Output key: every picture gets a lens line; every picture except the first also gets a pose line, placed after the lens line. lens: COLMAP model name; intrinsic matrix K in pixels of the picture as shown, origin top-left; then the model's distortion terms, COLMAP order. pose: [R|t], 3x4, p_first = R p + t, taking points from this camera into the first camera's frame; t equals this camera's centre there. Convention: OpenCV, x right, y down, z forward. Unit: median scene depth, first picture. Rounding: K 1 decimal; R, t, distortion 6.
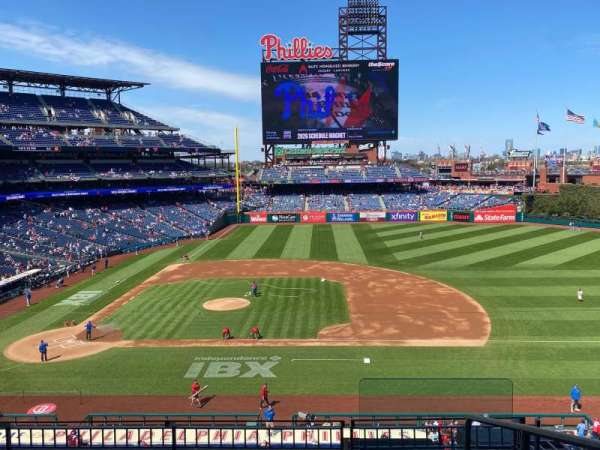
lens RADIAL K [[477.2, 0, 302.5], [0, 477.2, 226.7], [0, 0, 1]] dist [0.048967, -0.023419]
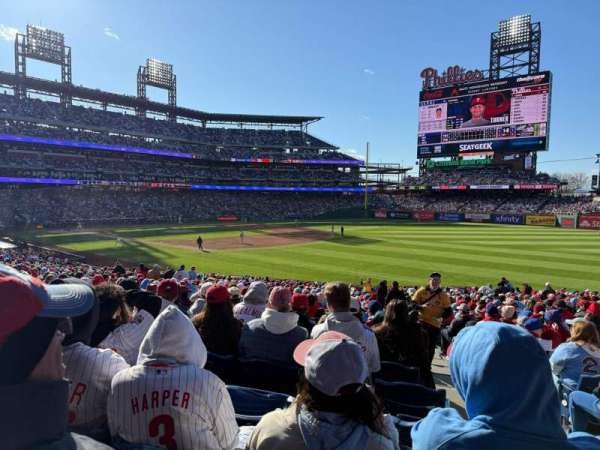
lens RADIAL K [[420.3, 0, 306.2], [0, 420.3, 222.4], [0, 0, 1]] dist [0.052644, -0.008442]
pose [[0.812711, 0.059352, -0.579636, 0.324308], [-0.089366, 0.995725, -0.023344, 0.038927], [0.575773, 0.070772, 0.814541, -0.016482]]
